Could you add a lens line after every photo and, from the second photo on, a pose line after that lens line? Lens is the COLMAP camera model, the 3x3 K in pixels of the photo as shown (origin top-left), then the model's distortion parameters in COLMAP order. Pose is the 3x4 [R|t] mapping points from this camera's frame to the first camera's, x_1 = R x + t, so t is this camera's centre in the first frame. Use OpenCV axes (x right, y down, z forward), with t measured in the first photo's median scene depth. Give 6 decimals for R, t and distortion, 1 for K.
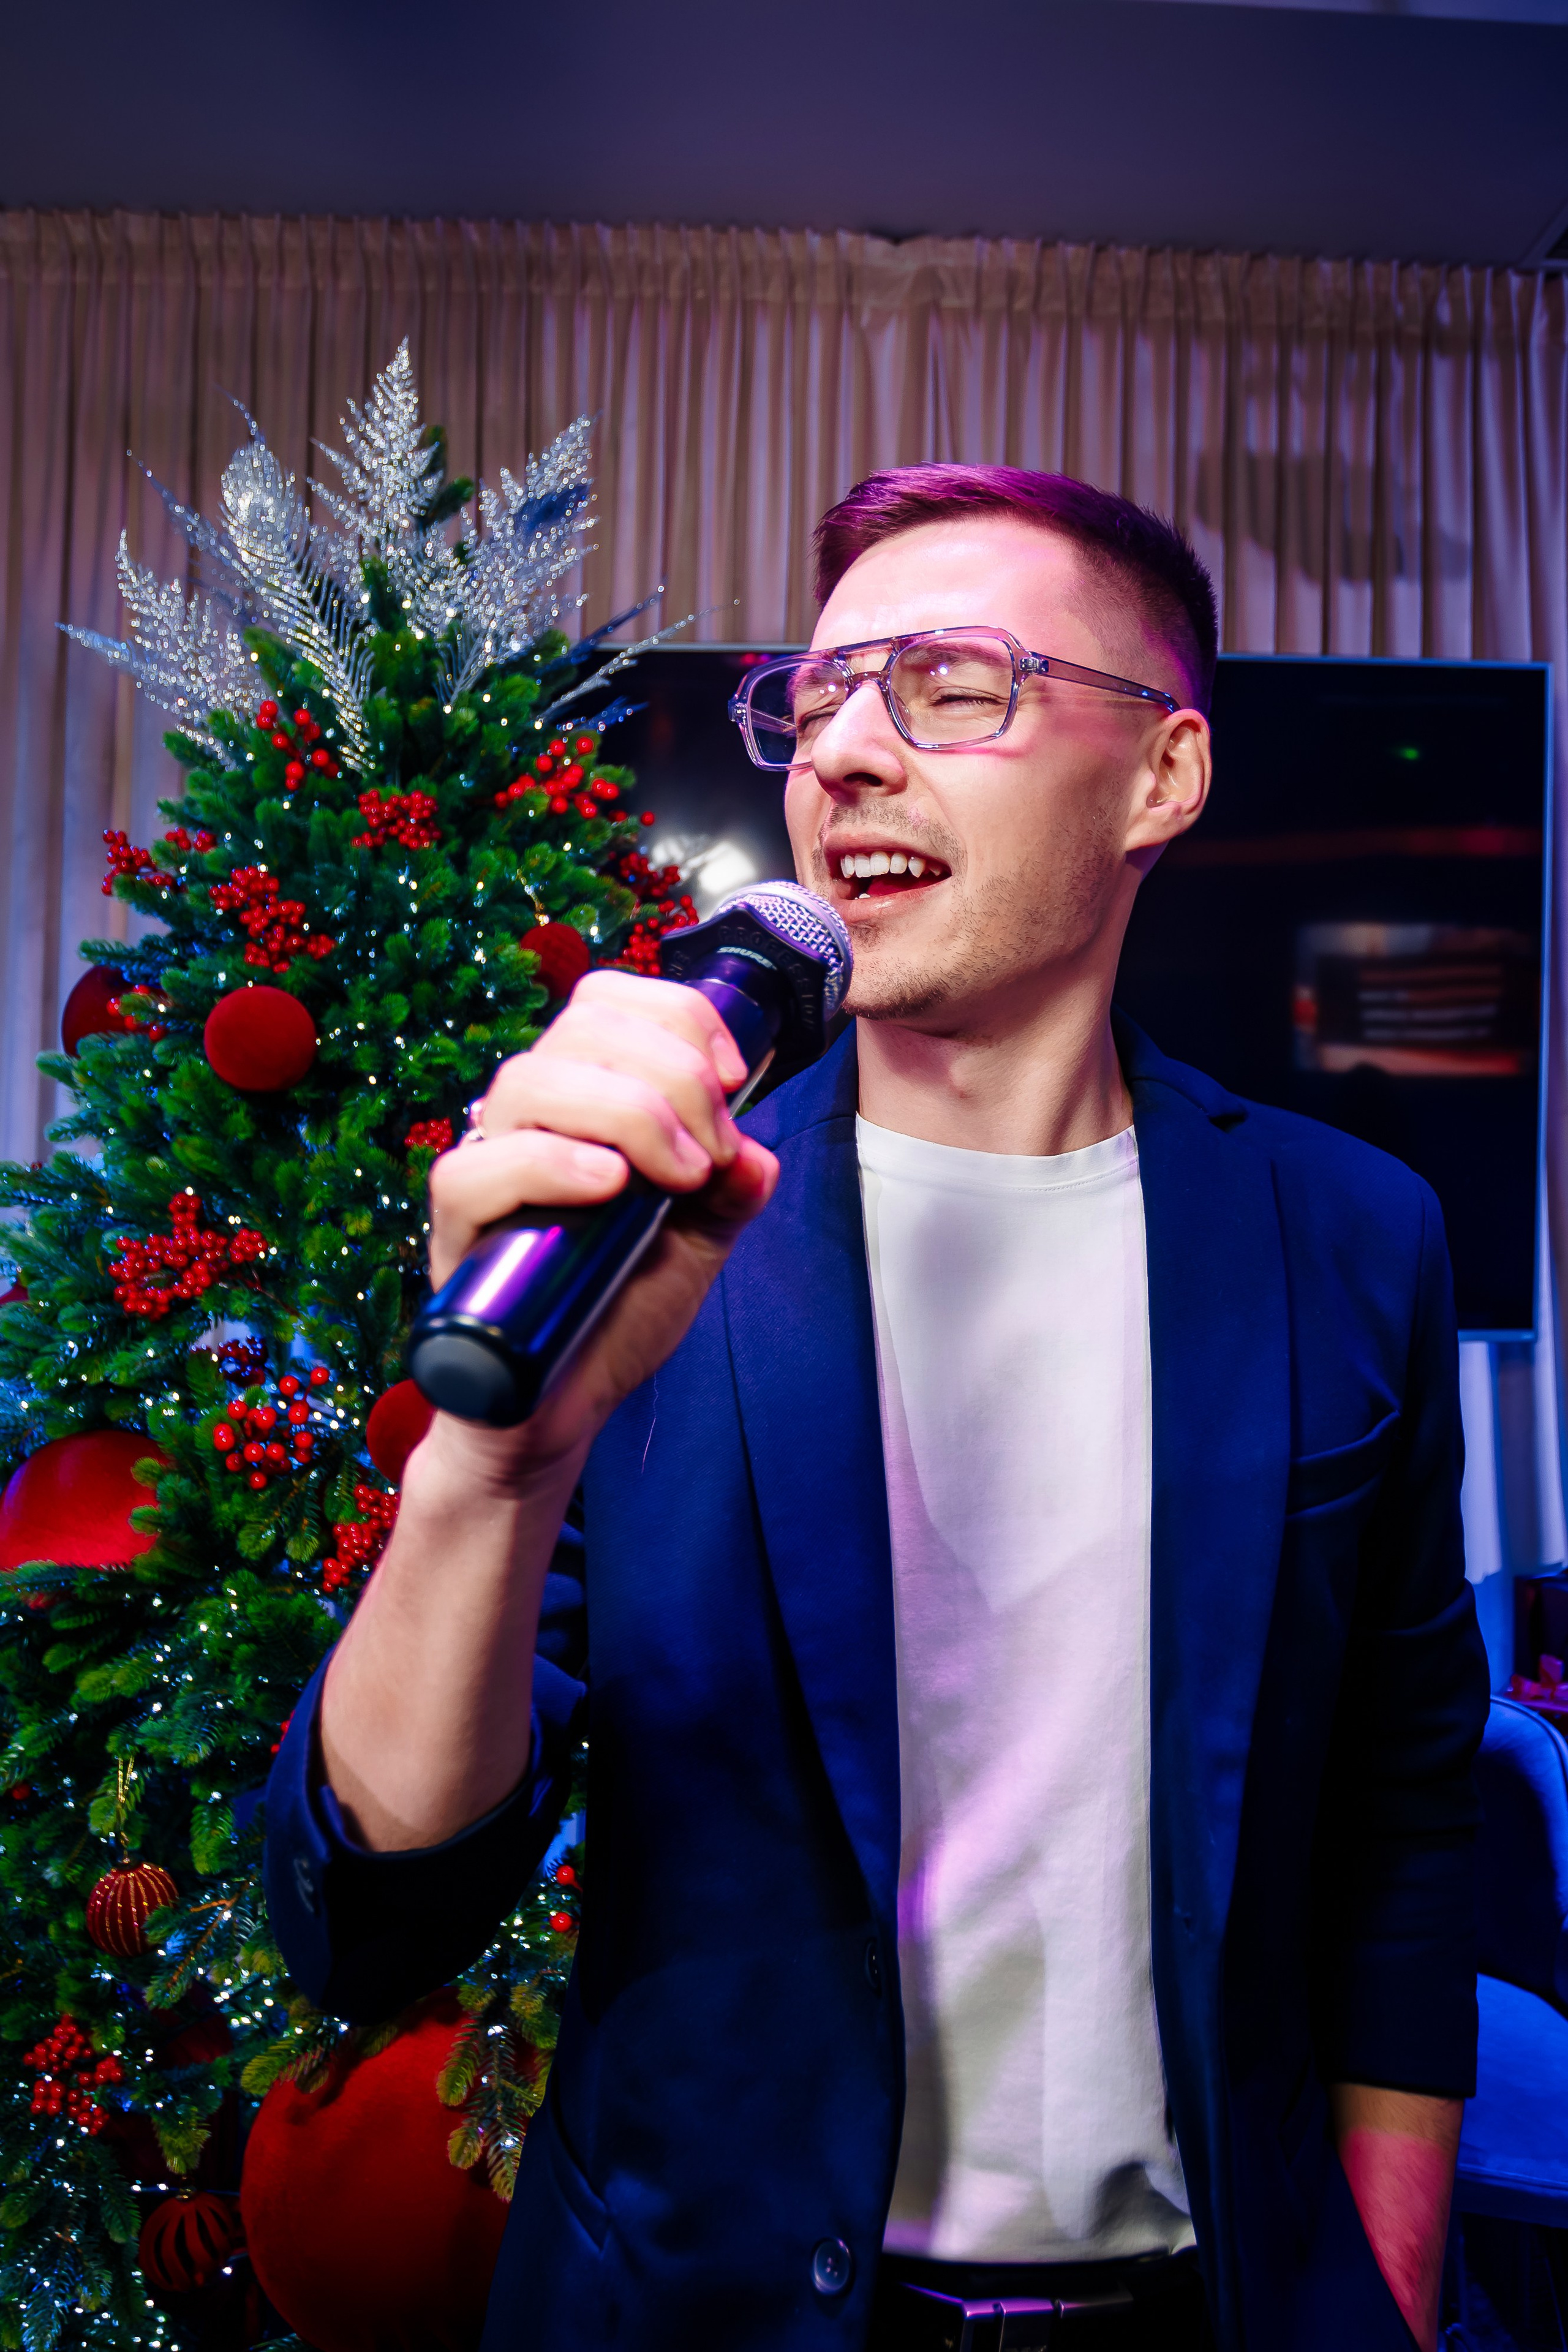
lens RADIAL K [[1765.2, 0, 899.0], [0, 1765.2, 1166.8], [0, 0, 1]] dist [-0.074372, 0.008969]
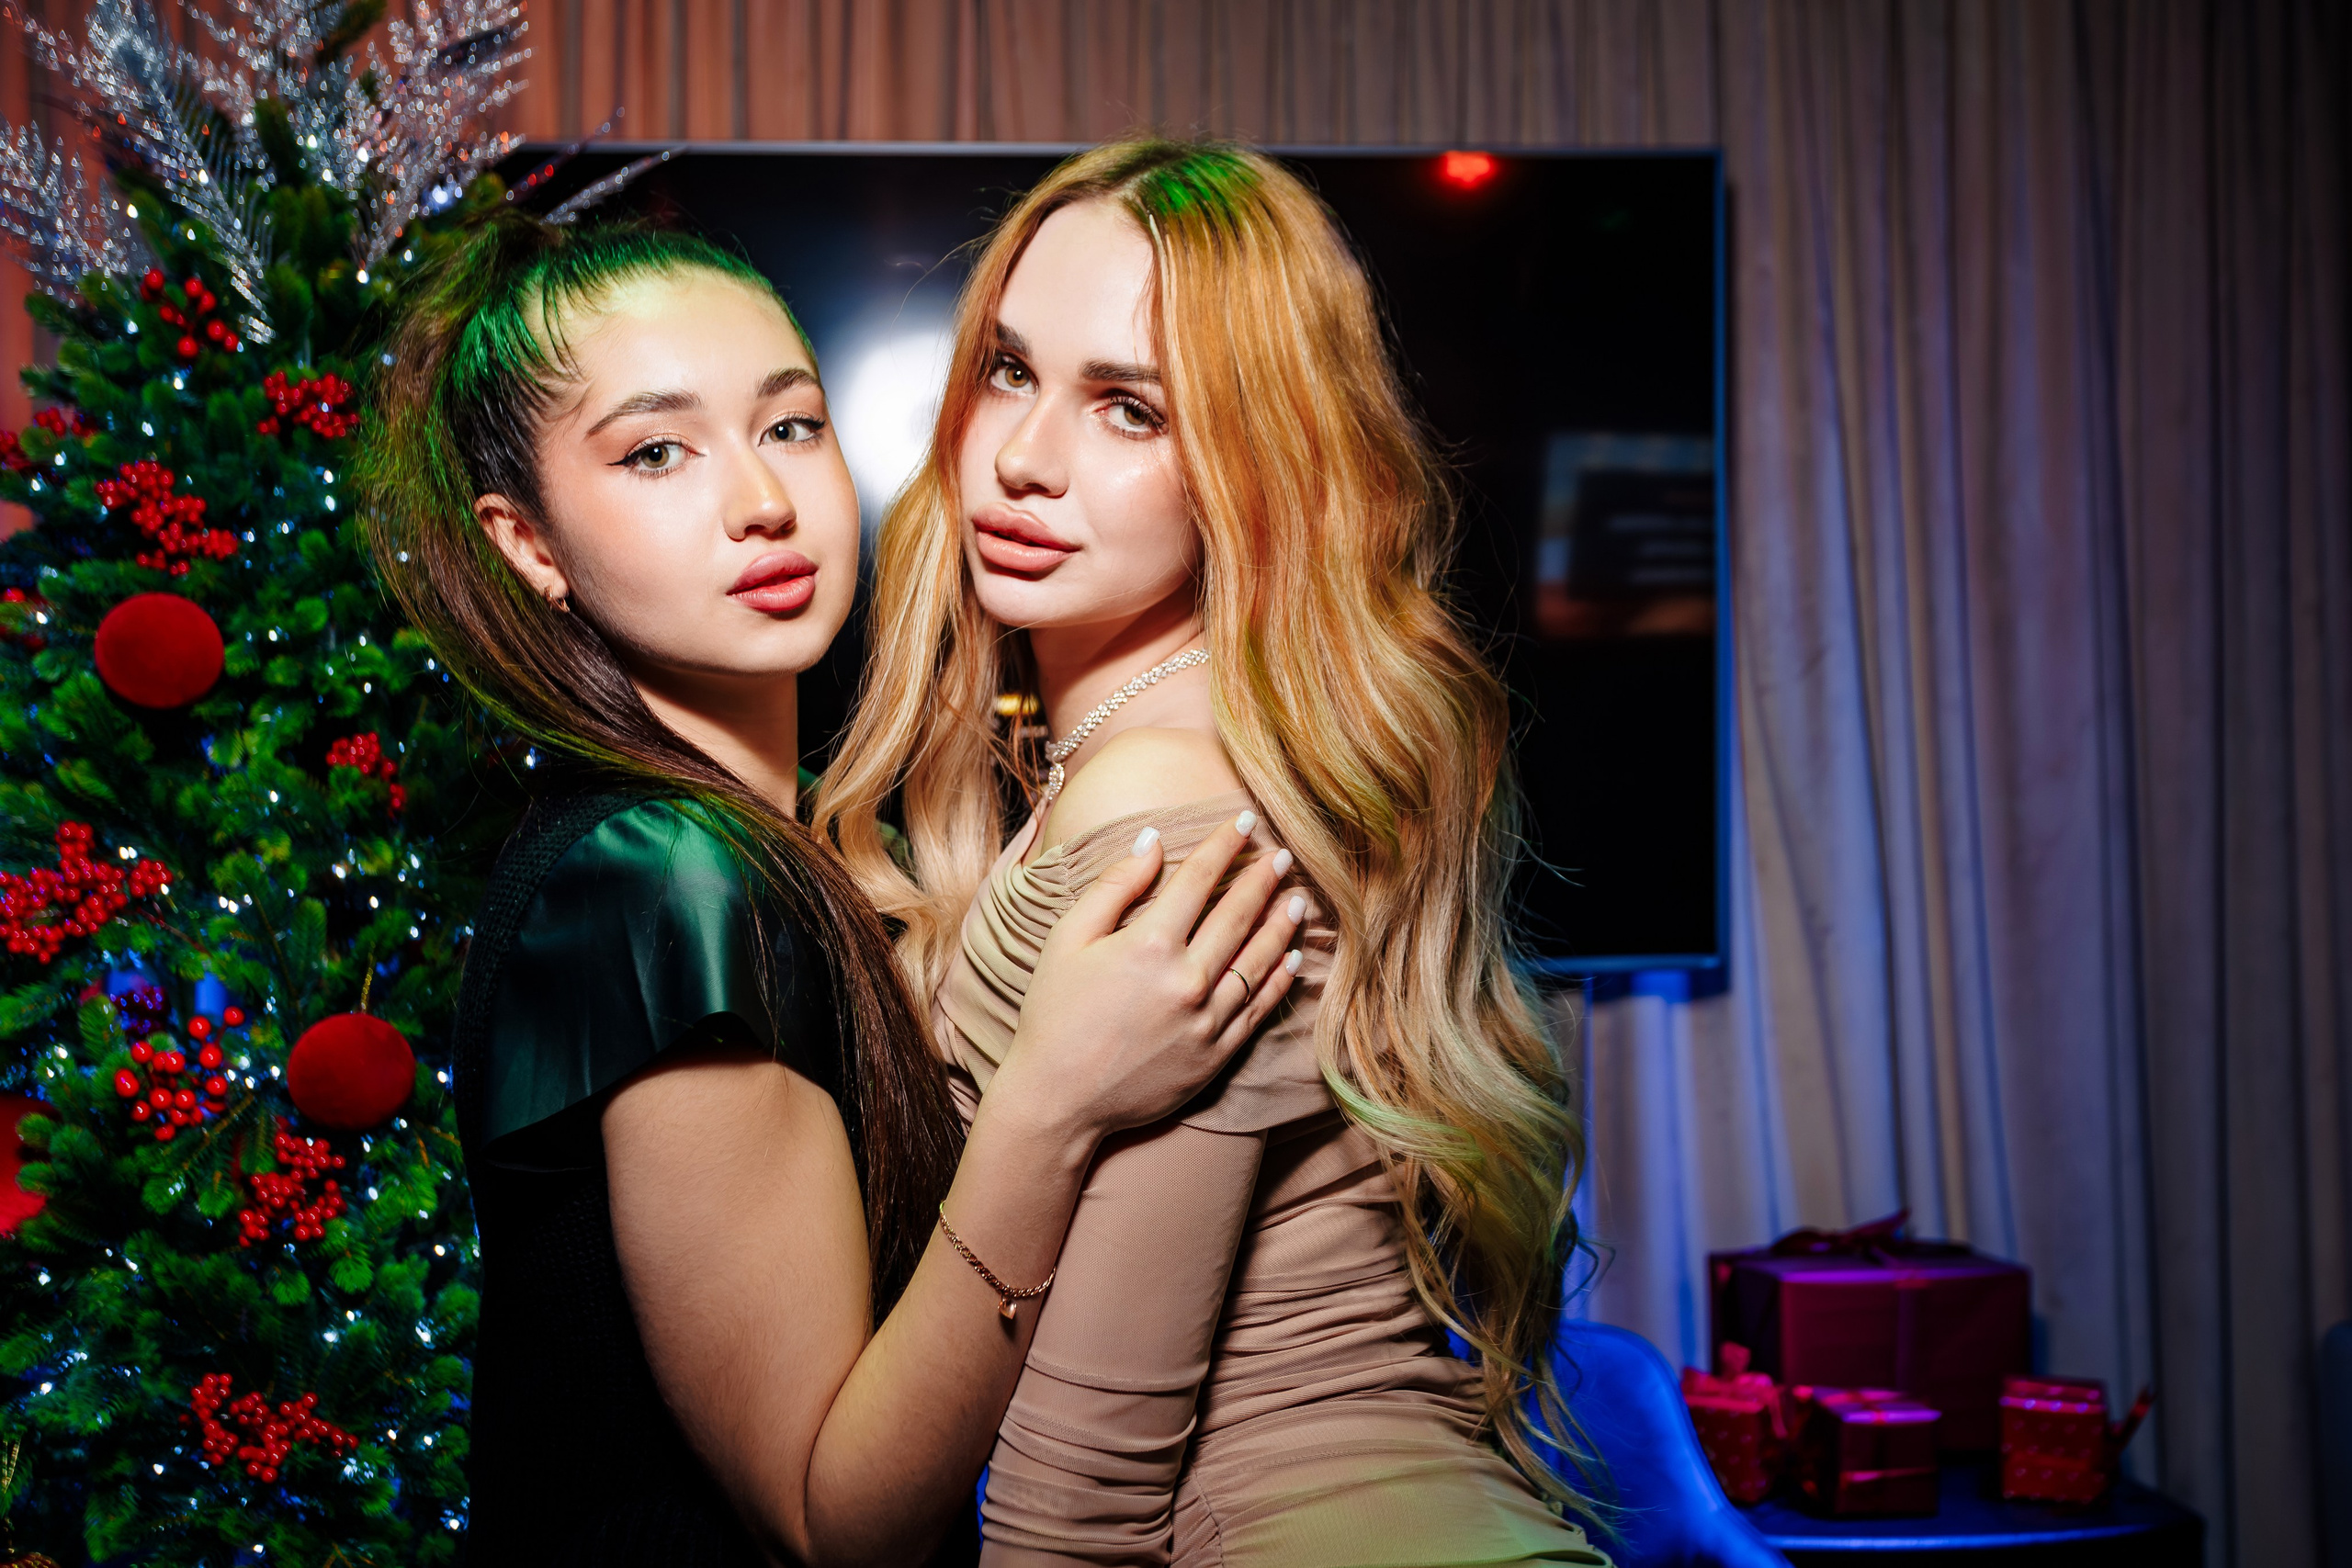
lens RADIAL K [[2467.9, 0, 1176.6], [0, 2467.9, 764.3], [0, 0, 1]] dist [0.043210, 0.000000]
pose [[0.998402, -0.017374, 0.053776, 0.091372], [0.017212, 0.999846, 0.003464, -0.009007], [-0.053828, -0.002533, 0.998547, -0.314908]]
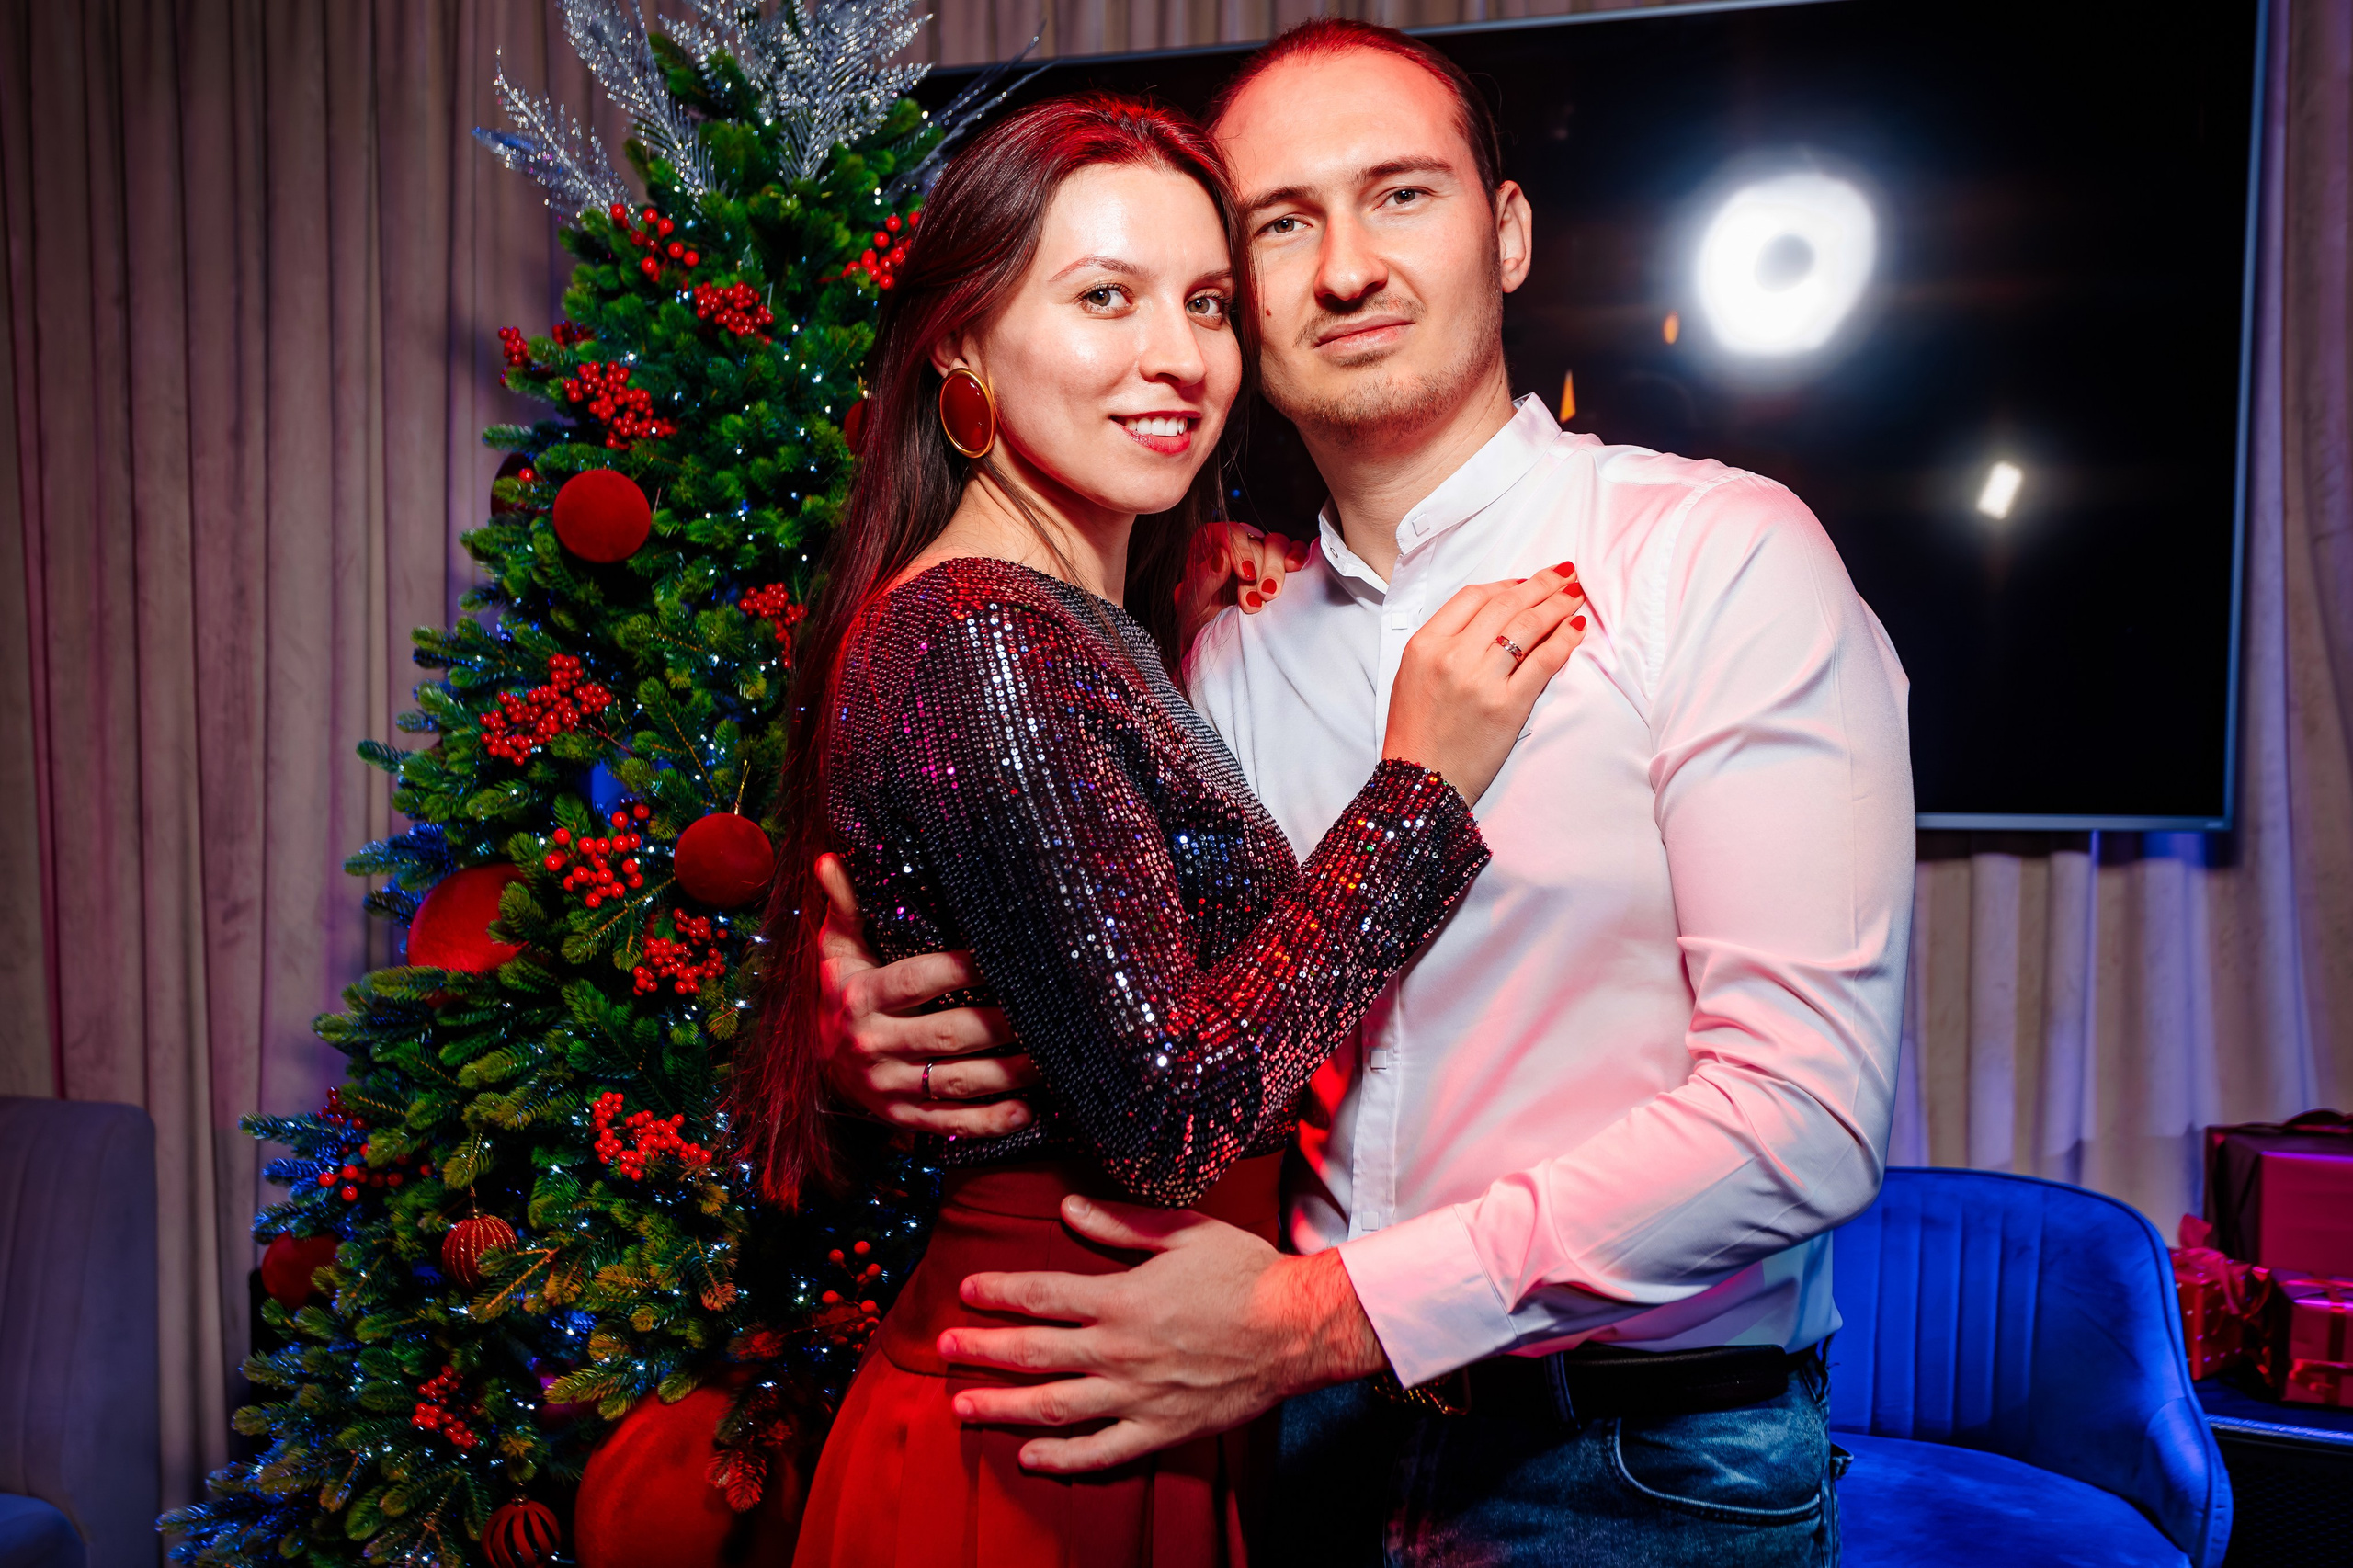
lens RADIAL K [[2412.2, 0, 1171.7], [0, 2412.2, 764.9], [0, 0, 1]] dist [-0.003700, 0.000000]
pose [[0.946659, 0.004546, -0.322204, 0.466668], [0.013495, 0.998464, 0.053737, 0.008283], [0.321954, -0.055219, 0.945144, -0.350877]]
